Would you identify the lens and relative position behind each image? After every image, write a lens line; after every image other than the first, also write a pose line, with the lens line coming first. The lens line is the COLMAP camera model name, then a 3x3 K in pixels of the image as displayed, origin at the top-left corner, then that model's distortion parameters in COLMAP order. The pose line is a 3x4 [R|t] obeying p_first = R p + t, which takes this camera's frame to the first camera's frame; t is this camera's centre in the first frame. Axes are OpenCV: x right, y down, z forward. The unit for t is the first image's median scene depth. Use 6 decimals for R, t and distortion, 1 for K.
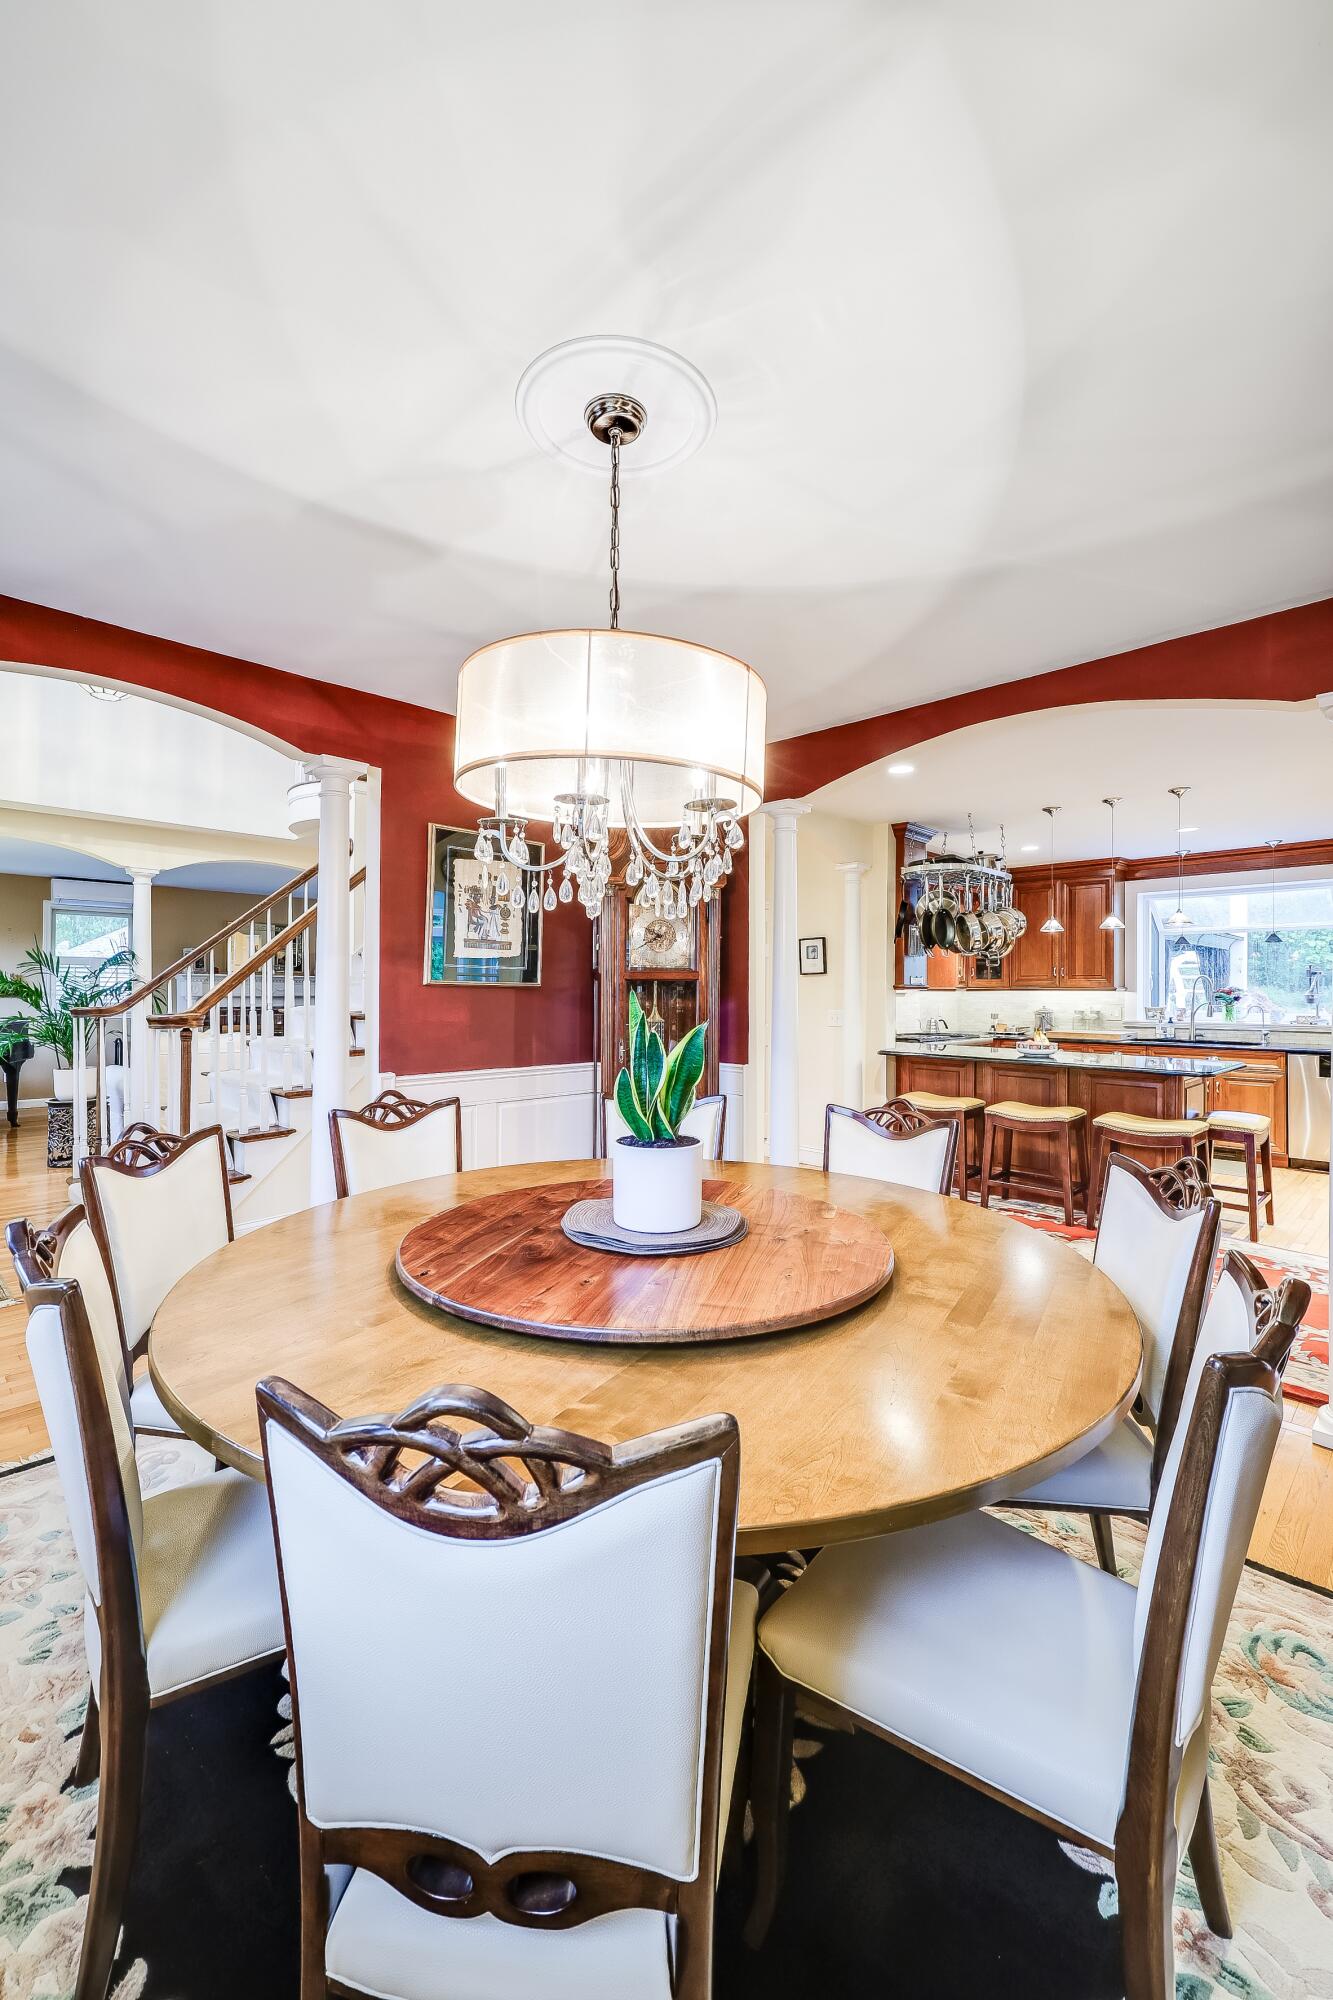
lens RADIAL K [[830.6, 0, 655.8], [0, 830.6, 983.4], [0, 0, 1]] dist [0.000379, 0.000466]
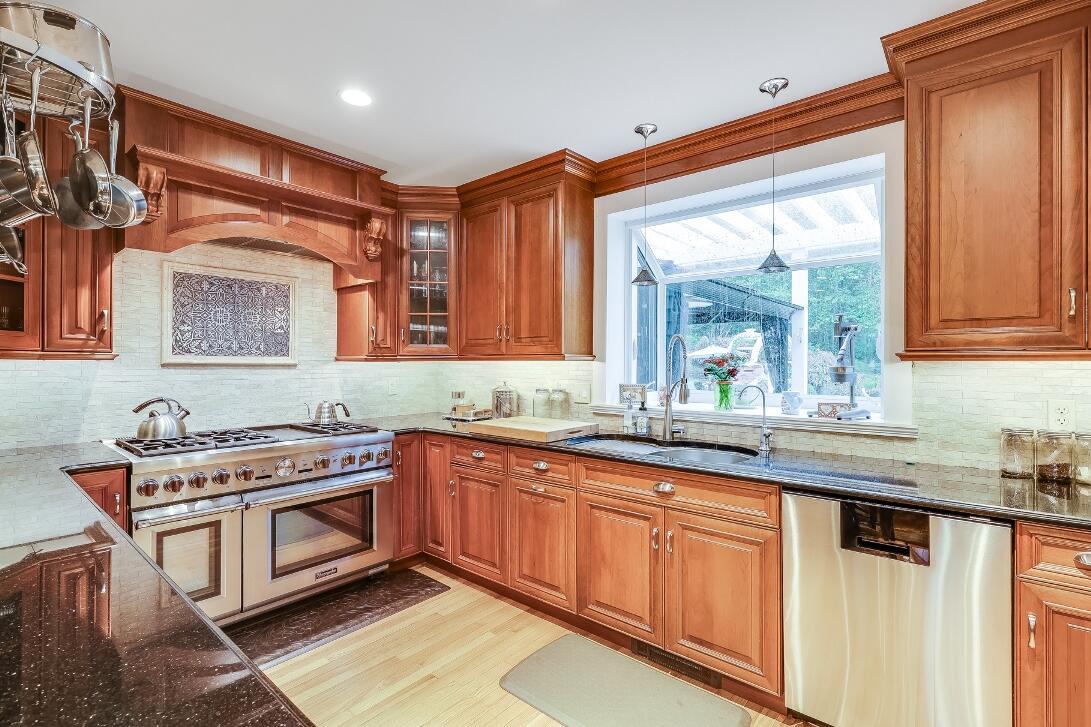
lens RADIAL K [[503.0, 0, 545.7], [0, 503.0, 361.3], [0, 0, 1]] dist [-0.002751, 0.000017]
pose [[0.997326, -0.003173, 0.073013, 0.701192], [0.002829, 0.999984, 0.004819, 0.010992], [-0.073027, -0.004600, 0.997319, 0.838863]]
